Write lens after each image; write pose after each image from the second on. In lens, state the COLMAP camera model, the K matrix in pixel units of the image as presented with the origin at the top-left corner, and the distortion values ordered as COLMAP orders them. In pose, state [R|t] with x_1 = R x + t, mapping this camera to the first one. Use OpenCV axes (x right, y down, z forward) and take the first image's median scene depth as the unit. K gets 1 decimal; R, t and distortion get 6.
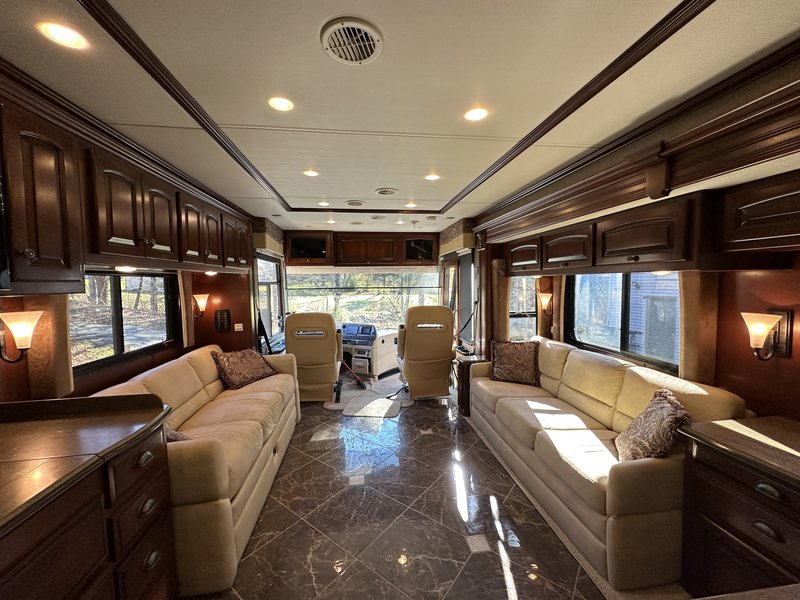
lens RADIAL K [[318.3, 0, 400.0], [0, 318.3, 300.0], [0, 0, 1]] dist [0.000773, 0.000180]
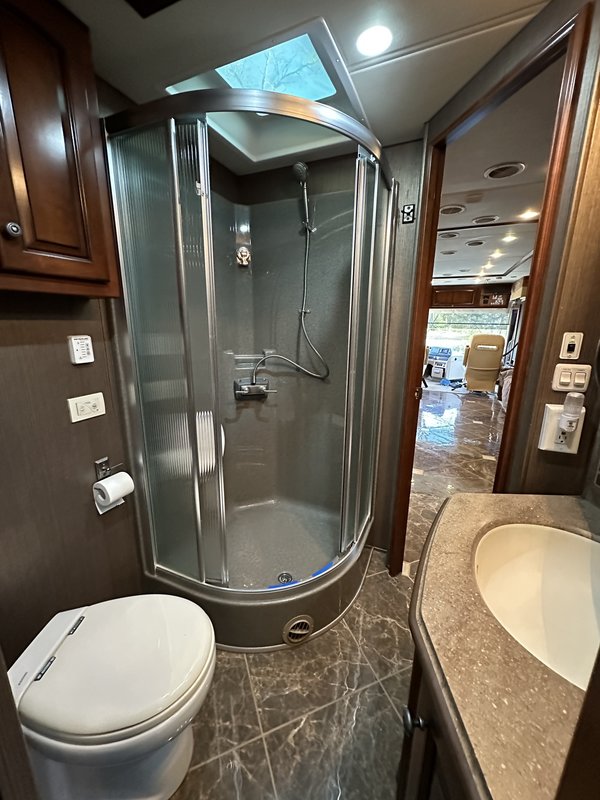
lens RADIAL K [[318.3, 0, 300.0], [0, 318.3, 400.0], [0, 0, 1]] dist [0.000773, 0.000180]
pose [[0.853461, 0.144864, -0.500618, 0.134254], [-0.051938, 0.979451, 0.194880, 0.080094], [0.518562, -0.140321, 0.843447, -0.921374]]
